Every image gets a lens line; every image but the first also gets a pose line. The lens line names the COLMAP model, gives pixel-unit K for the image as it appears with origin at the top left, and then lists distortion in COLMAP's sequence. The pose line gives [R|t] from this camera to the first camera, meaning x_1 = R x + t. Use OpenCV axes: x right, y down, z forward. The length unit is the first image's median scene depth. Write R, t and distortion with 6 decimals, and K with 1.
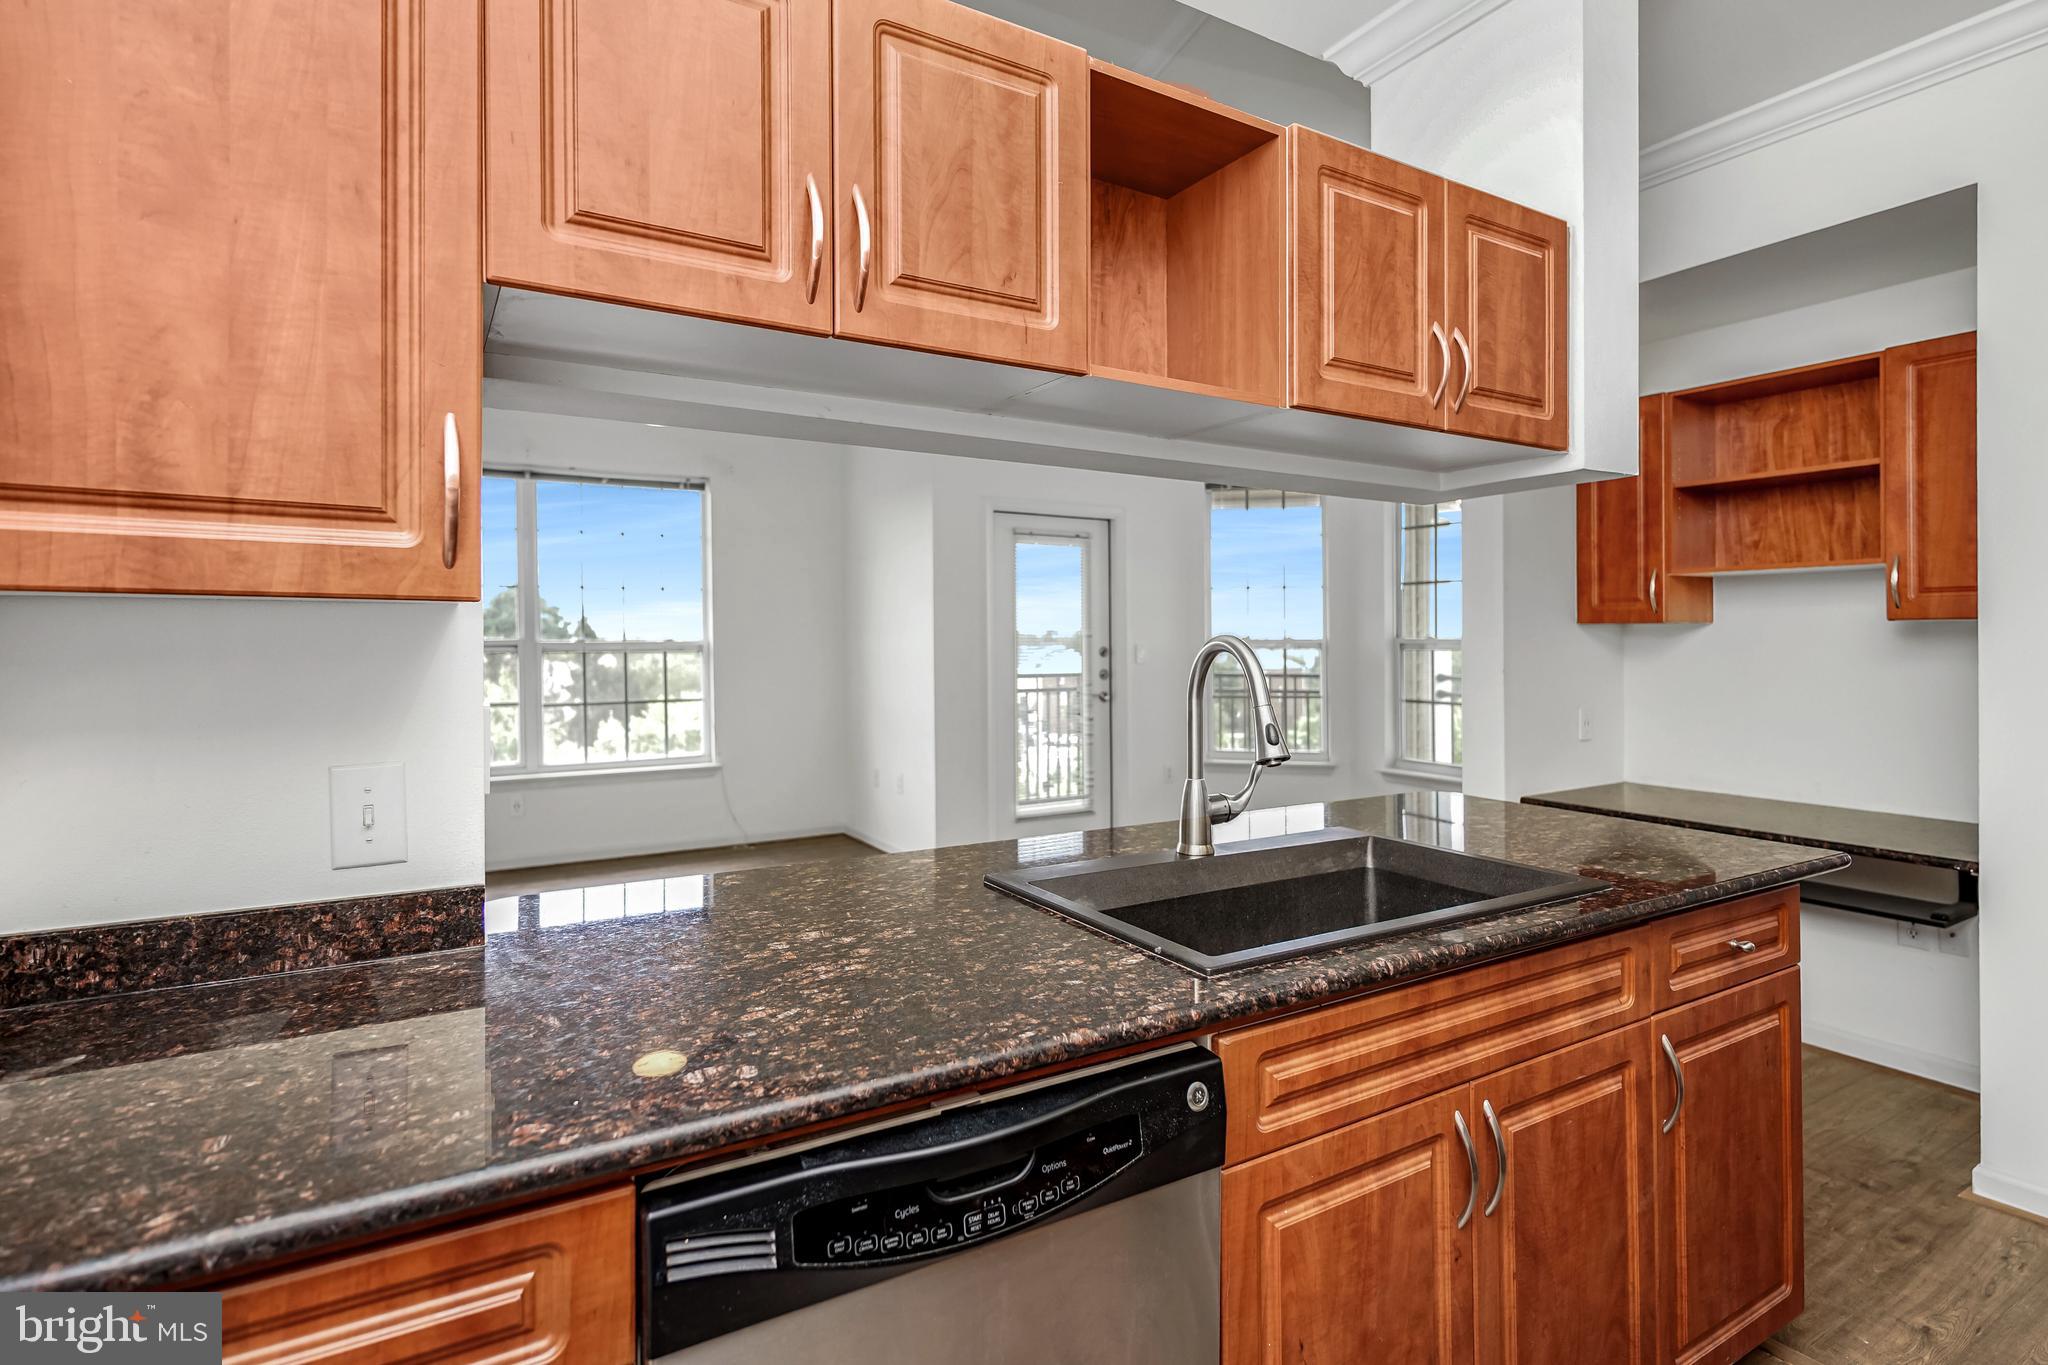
lens RADIAL K [[974.8, 0, 1030.7], [0, 974.8, 631.7], [0, 0, 1]] dist [0.027107, -0.024138]
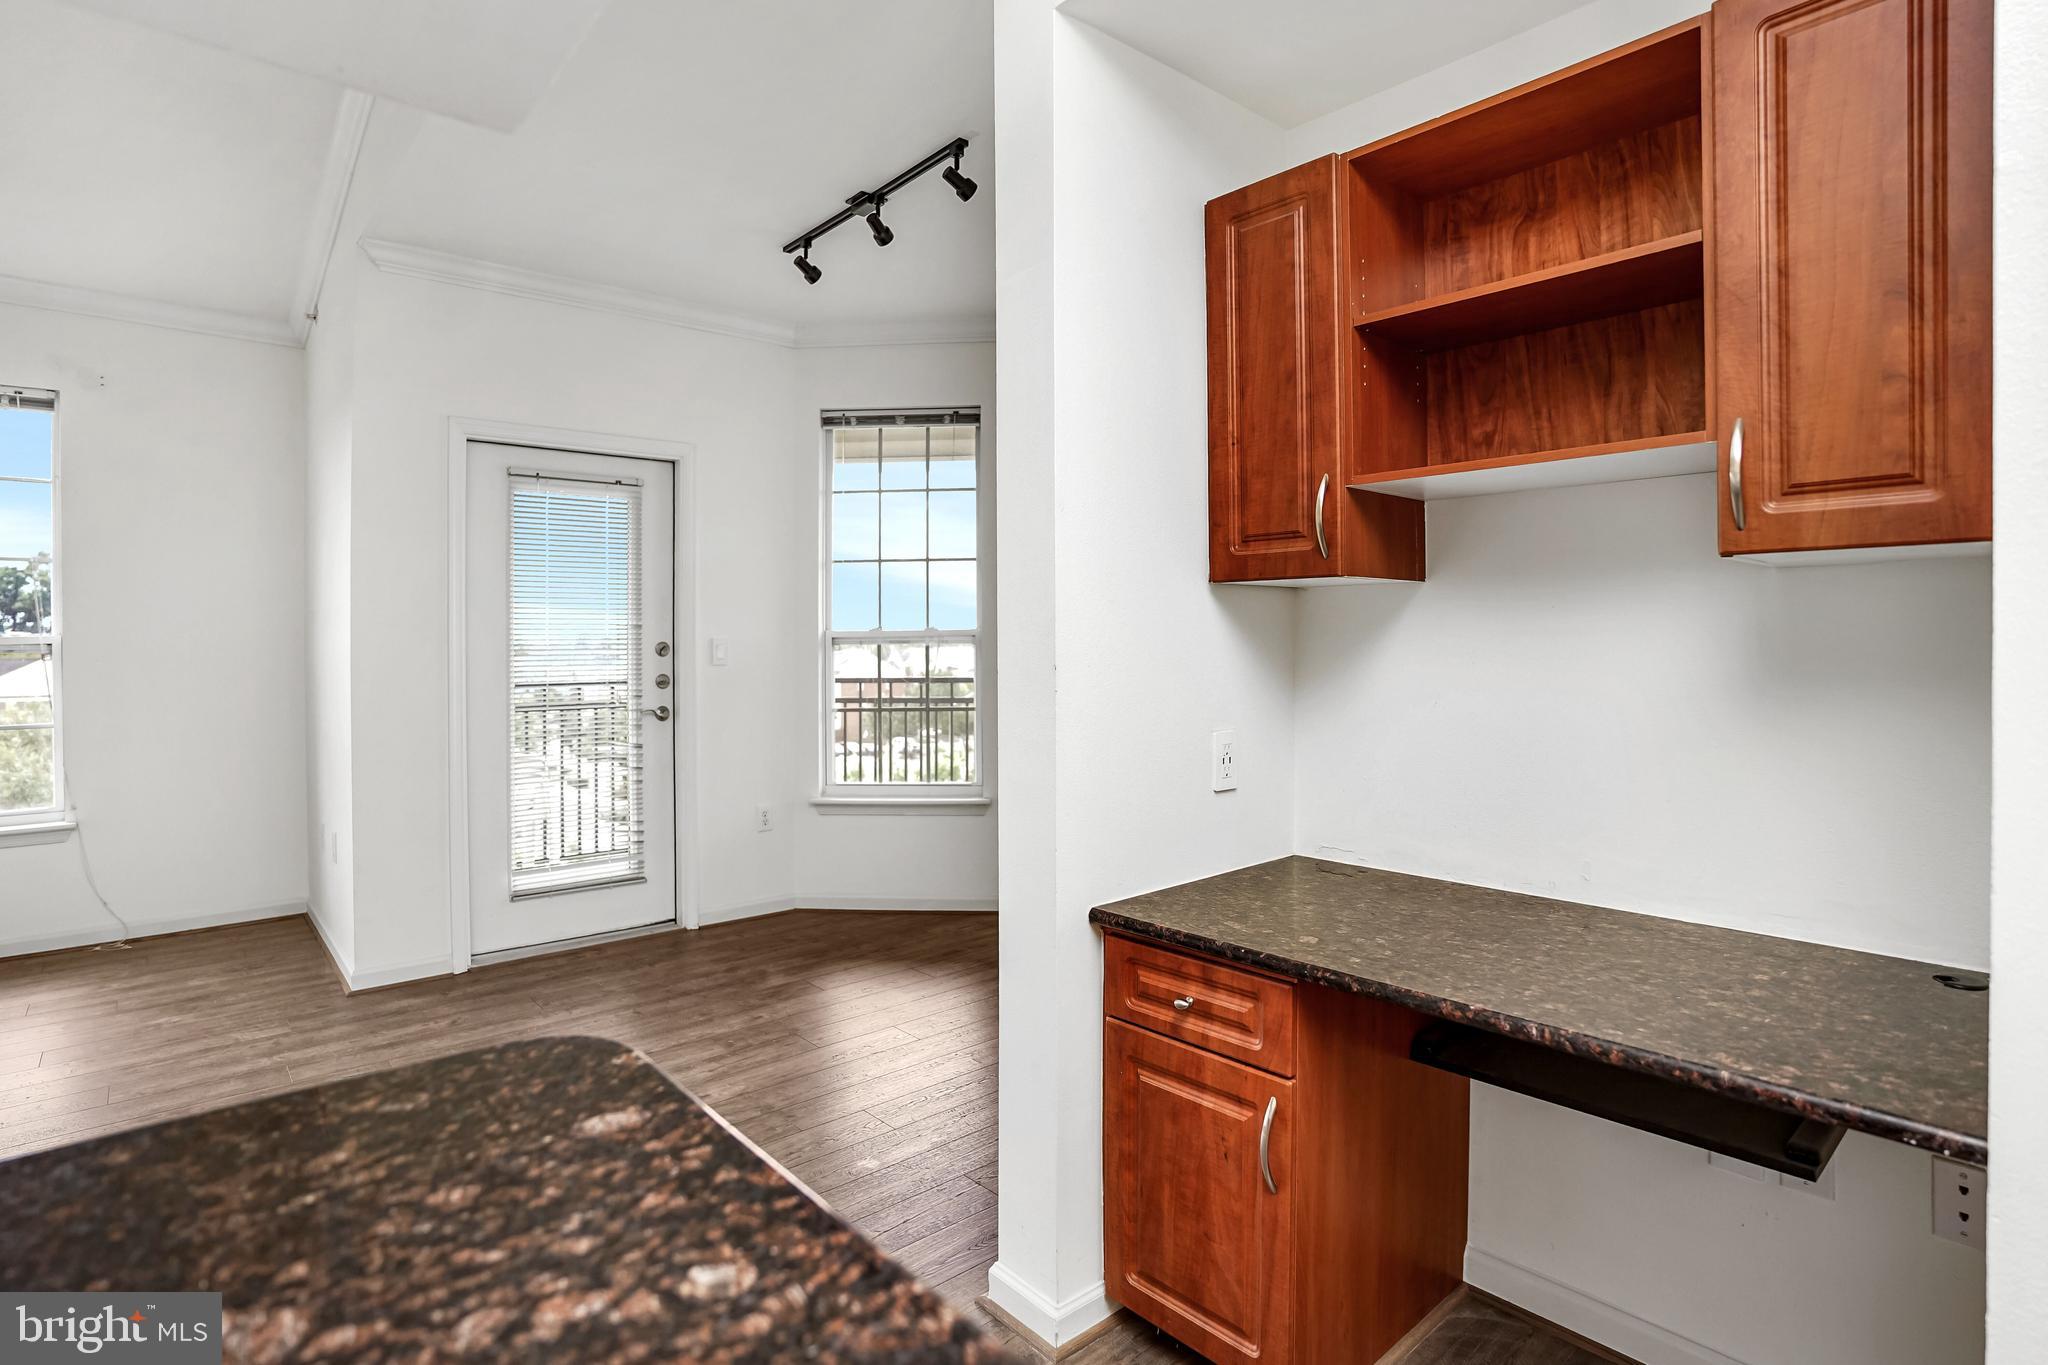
lens RADIAL K [[1028.2, 0, 983.1], [0, 1028.2, 645.3], [0, 0, 1]] dist [-0.058357, 0.000736]
pose [[0.985235, -0.004190, 0.171158, 0.347502], [0.002523, 0.999947, 0.009957, 0.022070], [-0.171191, -0.009378, 0.985193, 0.470089]]
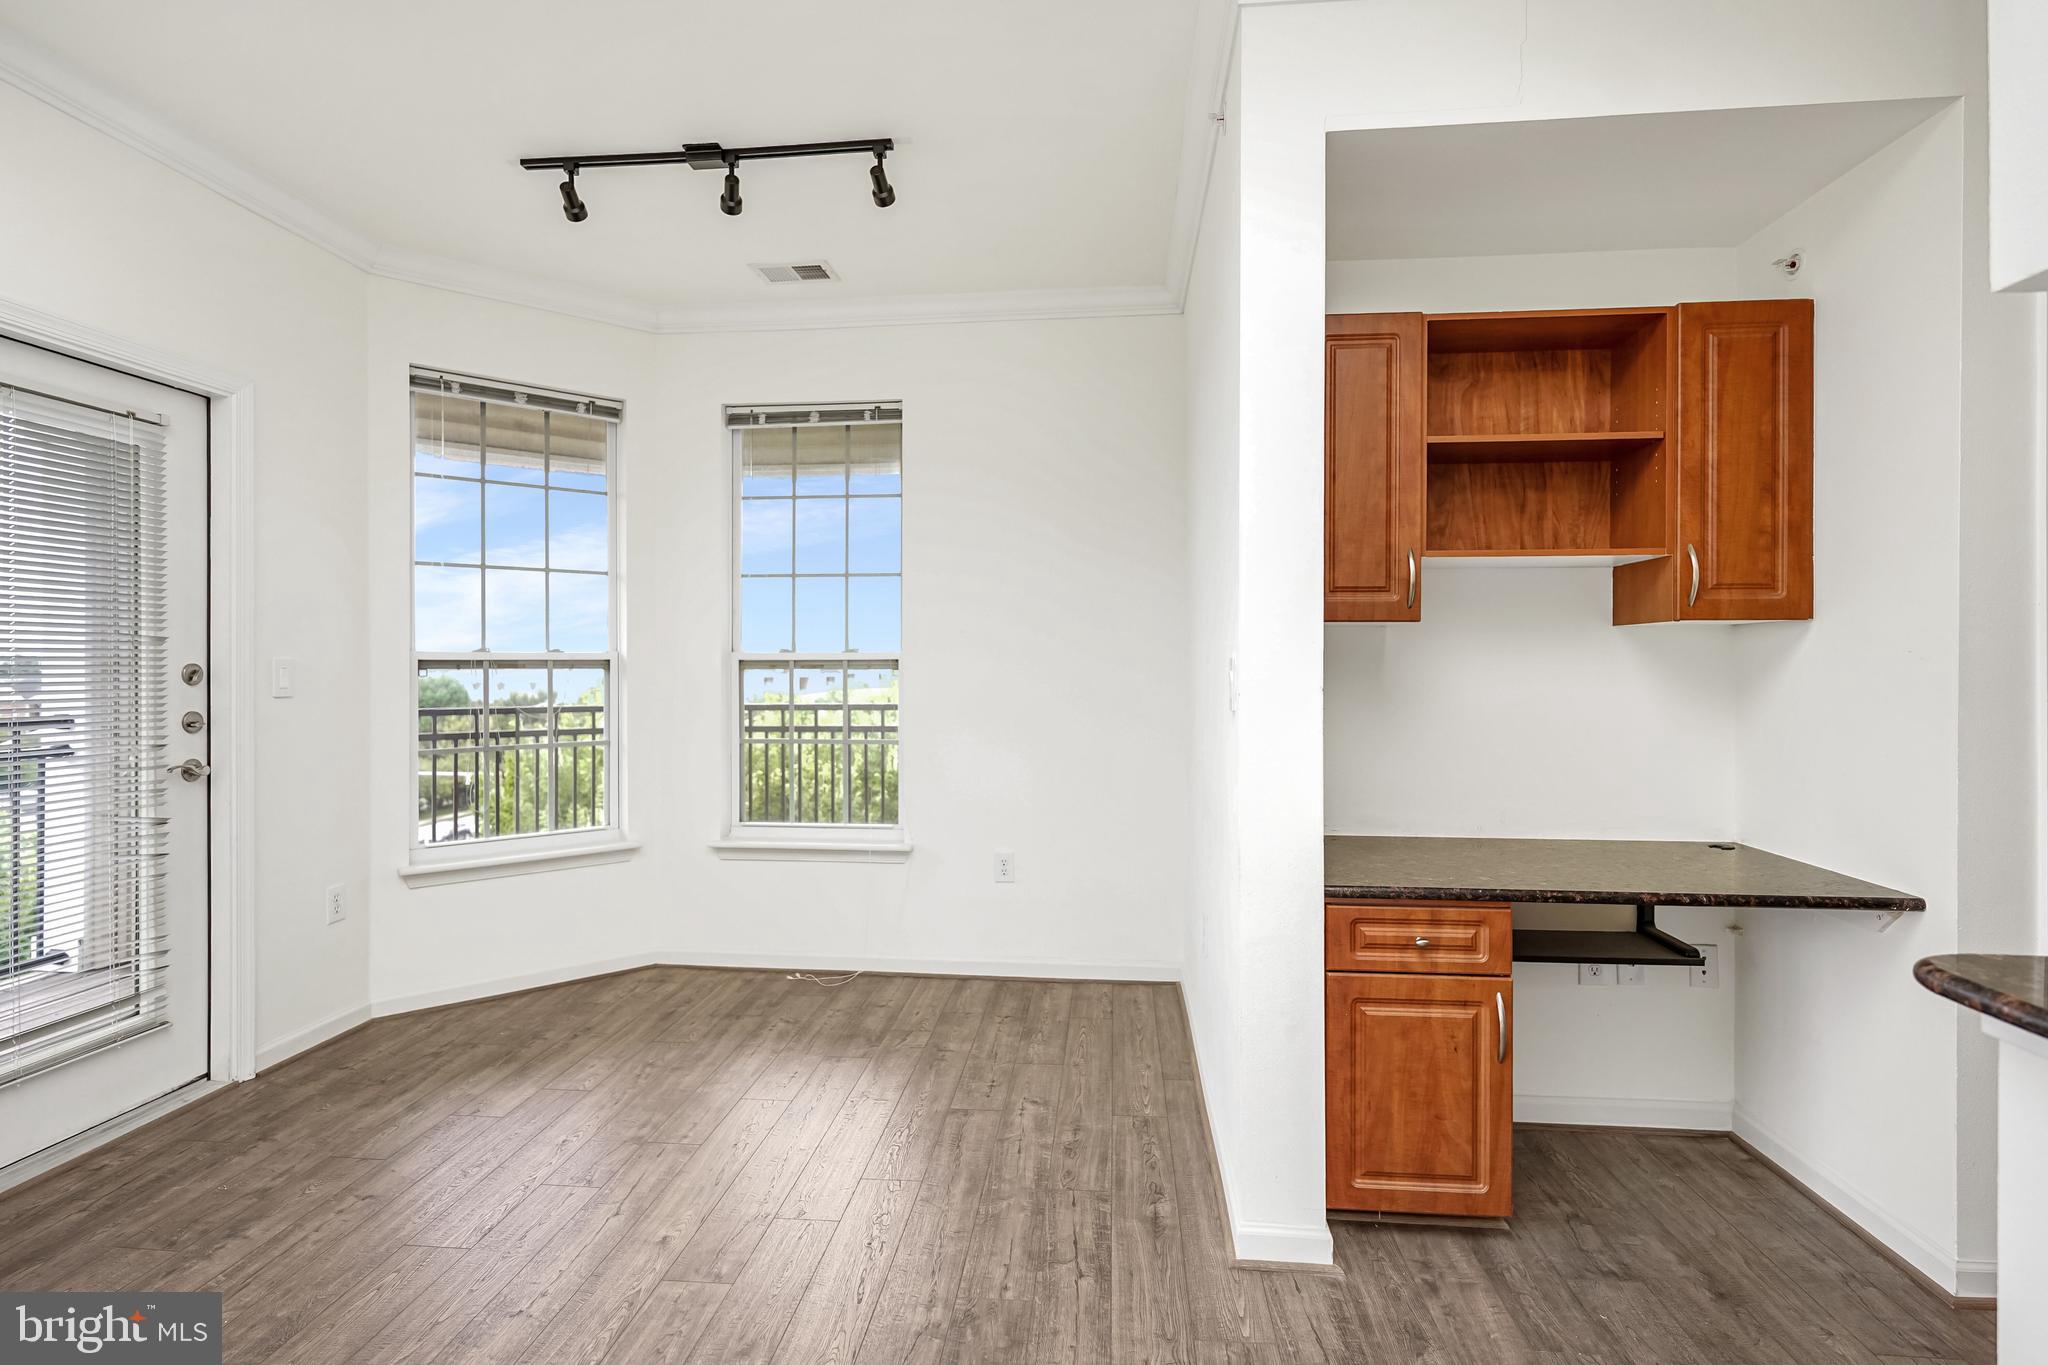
lens RADIAL K [[992.6, 0, 1031.0], [0, 992.6, 667.9], [0, 0, 1]] dist [-0.000218, -0.001123]
pose [[0.594884, -0.002097, 0.803809, -0.136319], [-0.006046, 0.999957, 0.007084, 0.022369], [-0.803789, -0.009074, 0.594846, 0.765951]]
